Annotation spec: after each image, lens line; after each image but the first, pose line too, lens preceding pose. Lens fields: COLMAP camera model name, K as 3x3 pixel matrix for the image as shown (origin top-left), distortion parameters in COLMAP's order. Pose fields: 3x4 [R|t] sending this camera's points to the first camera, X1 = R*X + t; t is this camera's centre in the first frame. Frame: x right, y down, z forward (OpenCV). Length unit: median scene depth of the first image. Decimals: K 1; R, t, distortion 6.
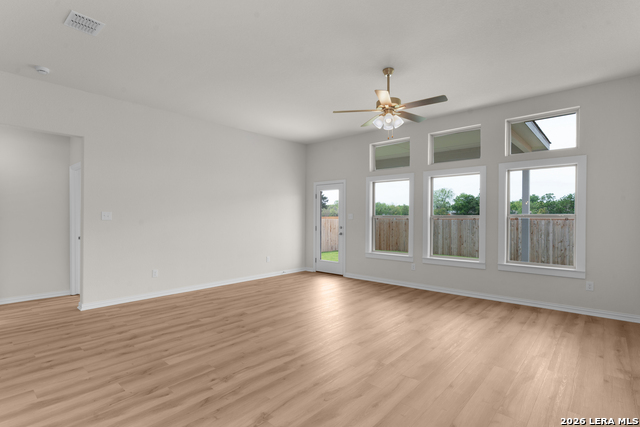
lens RADIAL K [[313.8, 0, 320.2], [0, 313.8, 215.7], [0, 0, 1]] dist [0.002049, 0.000227]
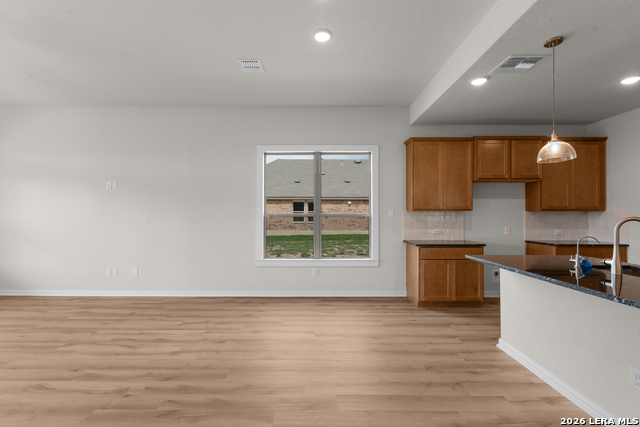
lens RADIAL K [[313.8, 0, 320.1], [0, 313.8, 213.8], [0, 0, 1]] dist [0.002049, 0.000227]
pose [[-0.661132, -0.003597, 0.750261, -1.370680], [-0.006053, 0.999982, -0.000539, 0.003958], [-0.750246, -0.004898, -0.661141, 1.182485]]
